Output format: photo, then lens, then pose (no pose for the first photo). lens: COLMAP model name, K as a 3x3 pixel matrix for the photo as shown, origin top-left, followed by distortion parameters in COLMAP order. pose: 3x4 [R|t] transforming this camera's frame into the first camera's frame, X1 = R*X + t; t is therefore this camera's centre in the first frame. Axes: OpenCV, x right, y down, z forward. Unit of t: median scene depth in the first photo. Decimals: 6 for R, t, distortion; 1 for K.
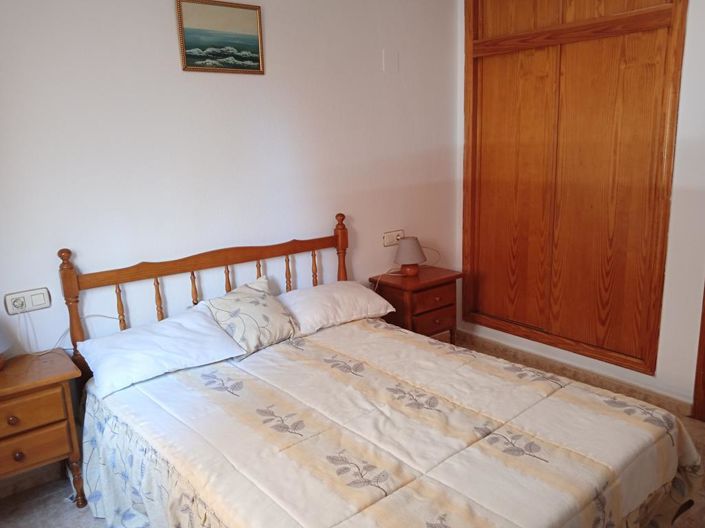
lens RADIAL K [[553.1, 0, 361.3], [0, 553.1, 261.2], [0, 0, 1]] dist [0.107143, -0.195347]
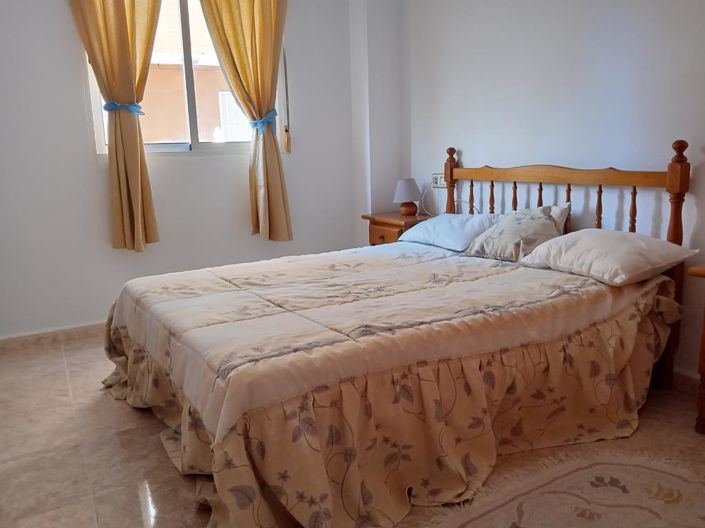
lens RADIAL K [[574.7, 0, 355.5], [0, 574.7, 257.3], [0, 0, 1]] dist [0.034143, -0.112854]
pose [[-0.144642, 0.214083, -0.966047, 0.911649], [-0.180935, 0.954130, 0.238533, -0.056179], [0.972801, 0.209294, -0.099273, 0.889180]]
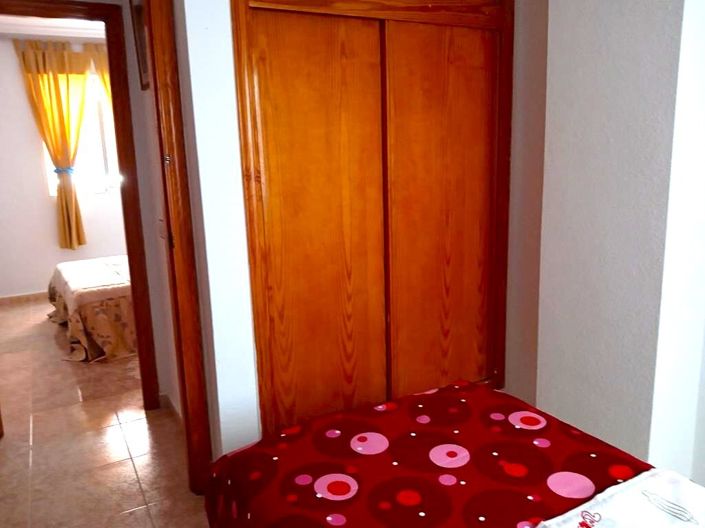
lens RADIAL K [[581.1, 0, 364.1], [0, 581.1, 264.1], [0, 0, 1]] dist [-0.008809, -0.008101]
pose [[-0.145863, 0.222845, -0.963880, 1.808109], [-0.182734, 0.951467, 0.247628, -0.403511], [0.972282, 0.212253, -0.098062, 1.648818]]
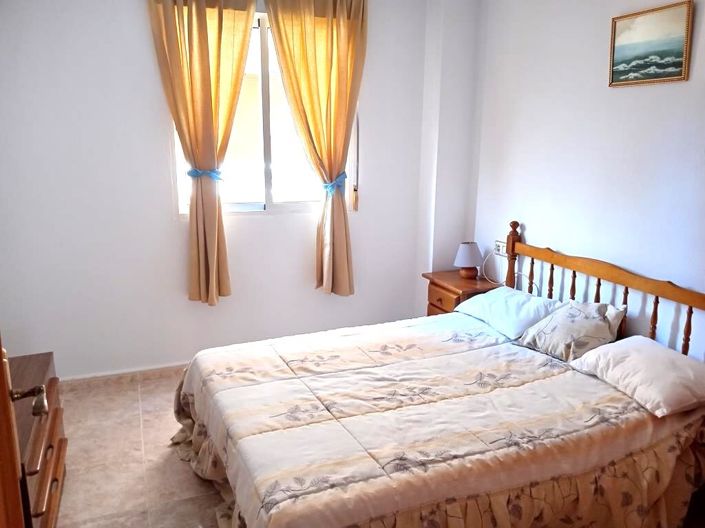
lens RADIAL K [[574.7, 0, 355.5], [0, 574.7, 257.3], [0, 0, 1]] dist [0.034143, -0.112854]
pose [[-0.280635, 0.224416, -0.933210, 0.914930], [-0.210134, 0.934329, 0.287877, -0.254077], [0.936530, 0.276888, -0.215048, 0.883534]]
